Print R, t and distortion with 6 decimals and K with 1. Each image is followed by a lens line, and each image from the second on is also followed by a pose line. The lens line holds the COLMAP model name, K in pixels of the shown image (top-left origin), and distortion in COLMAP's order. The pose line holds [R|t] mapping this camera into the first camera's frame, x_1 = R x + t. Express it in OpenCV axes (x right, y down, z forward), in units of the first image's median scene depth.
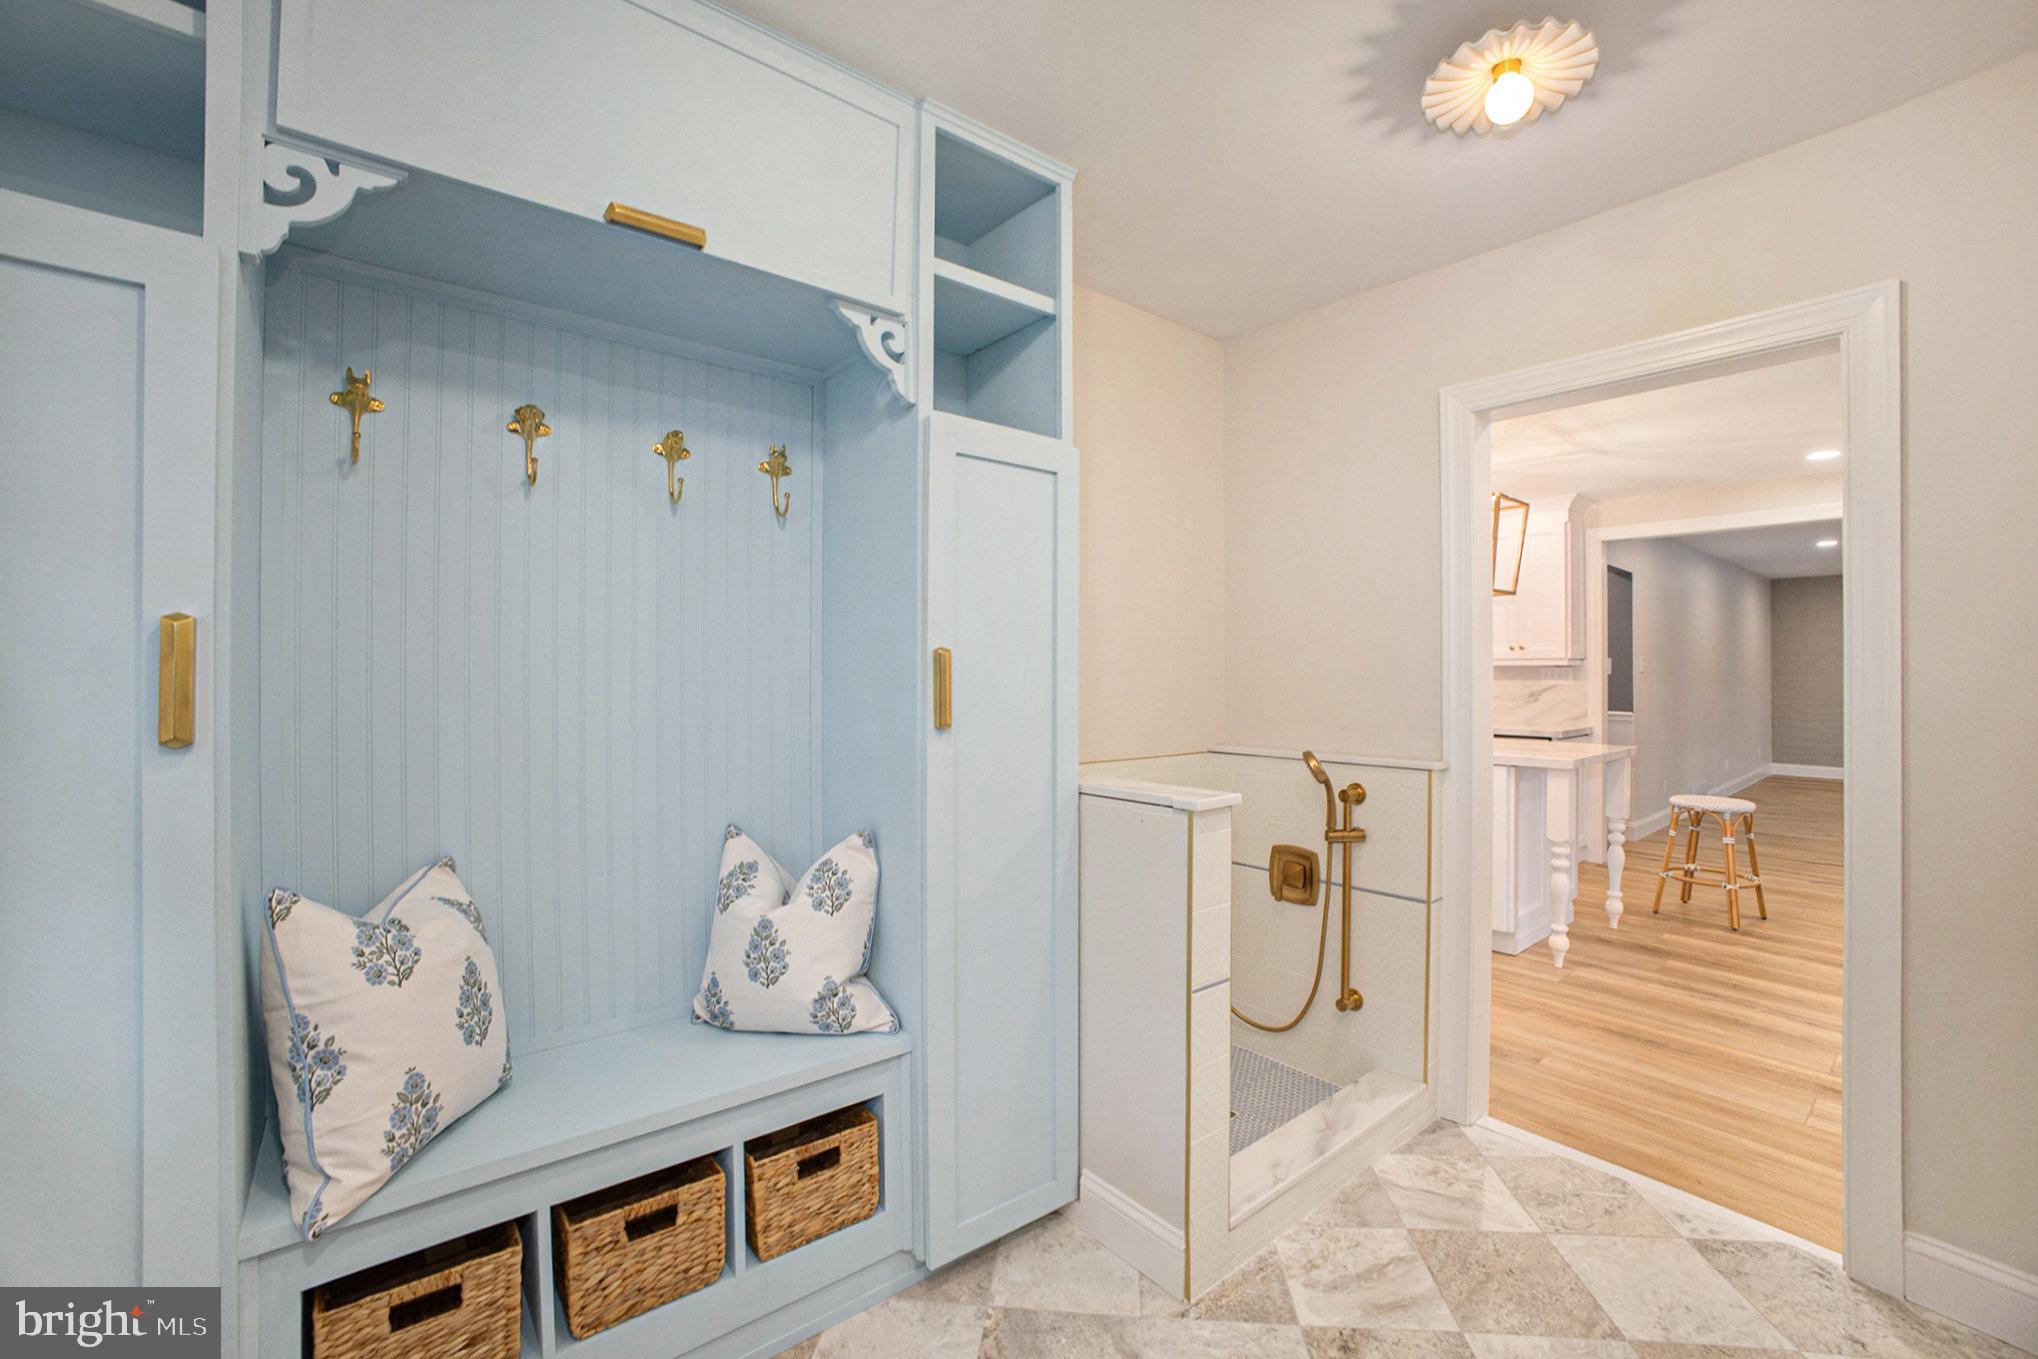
lens RADIAL K [[841.2, 0, 1022.7], [0, 841.2, 675.3], [0, 0, 1]] dist [-0.031692, 0.001583]
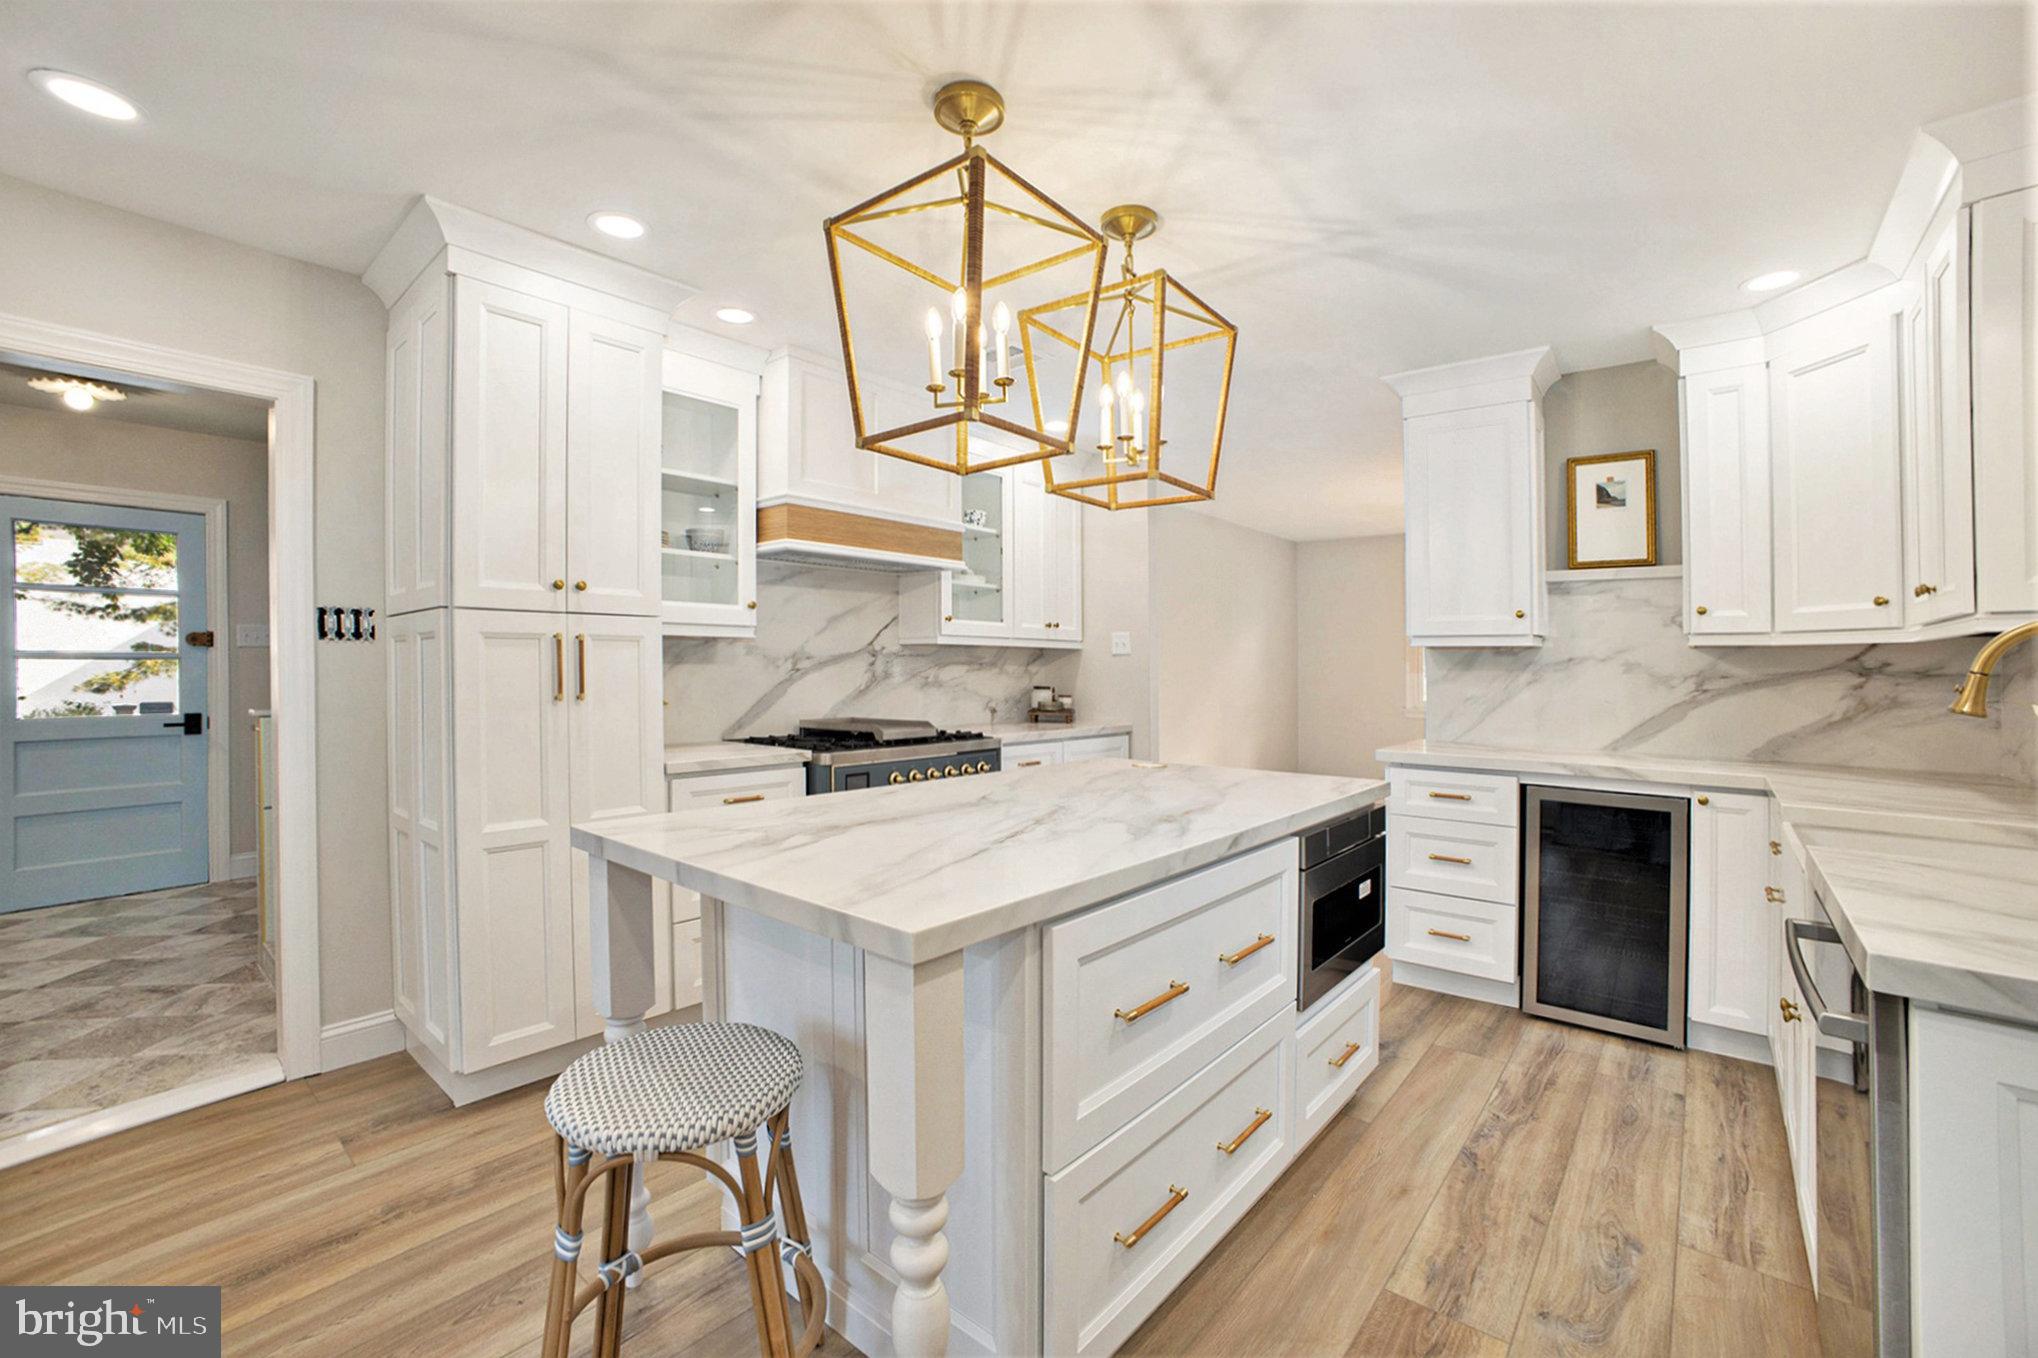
lens RADIAL K [[841.2, 0, 1053.4], [0, 841.2, 673.9], [0, 0, 1]] dist [-0.031692, 0.001583]
pose [[0.199998, 0.022453, -0.979539, 0.736903], [-0.015064, 0.999690, 0.019840, 0.004350], [0.979681, 0.010787, 0.200274, 0.738156]]
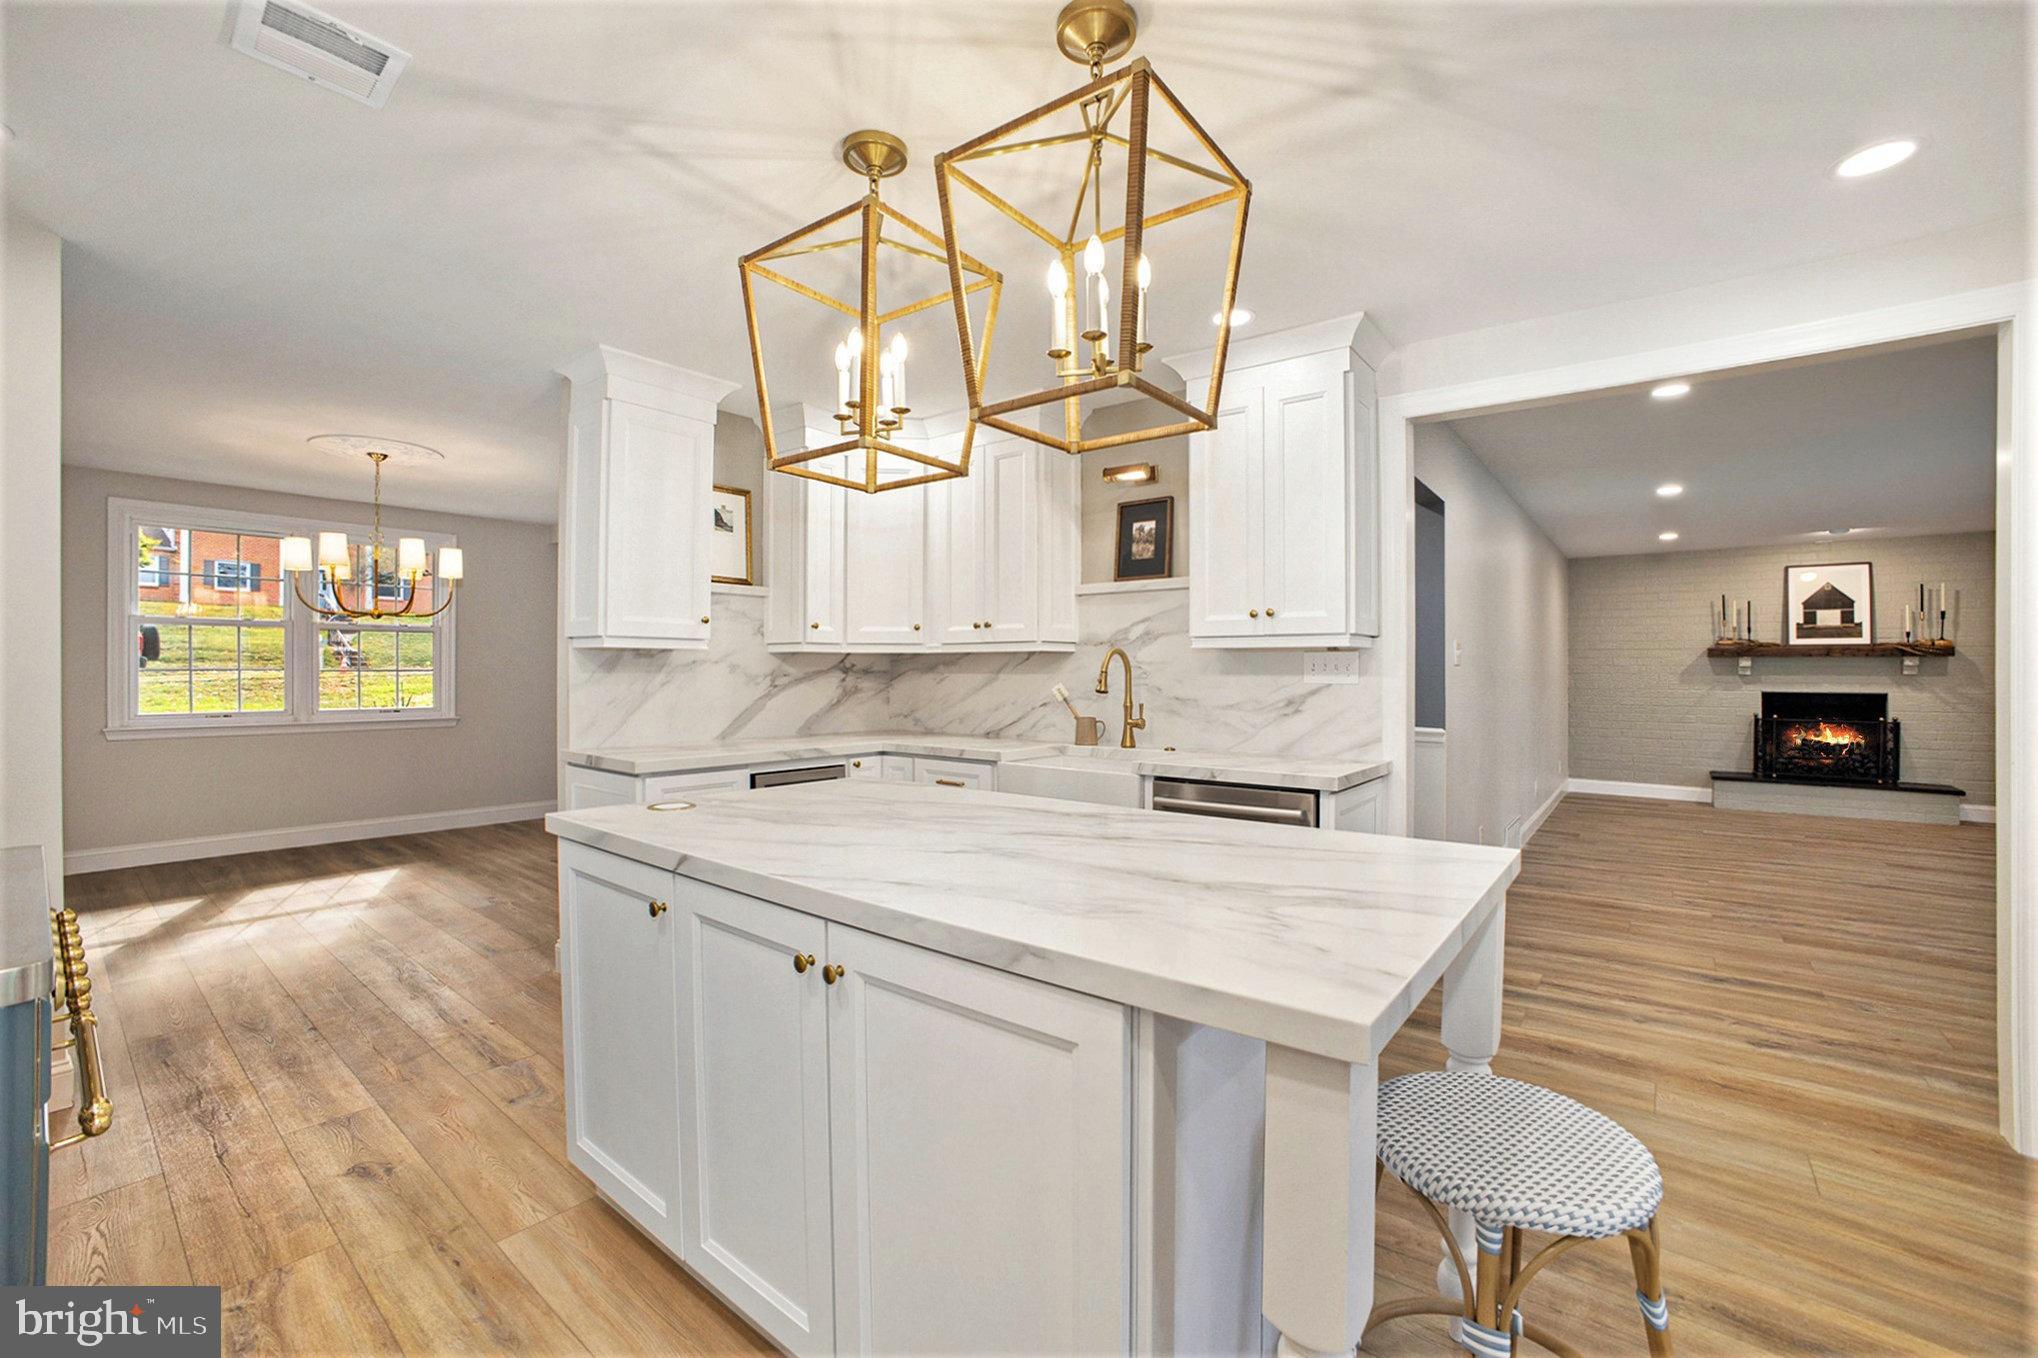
lens RADIAL K [[841.2, 0, 1027.5], [0, 841.2, 672.7], [0, 0, 1]] dist [-0.031692, 0.001583]
pose [[0.979591, 0.012454, 0.200613, 0.344762], [-0.012018, 0.999922, -0.003389, 0.008496], [-0.200640, 0.000909, 0.979665, 0.511582]]
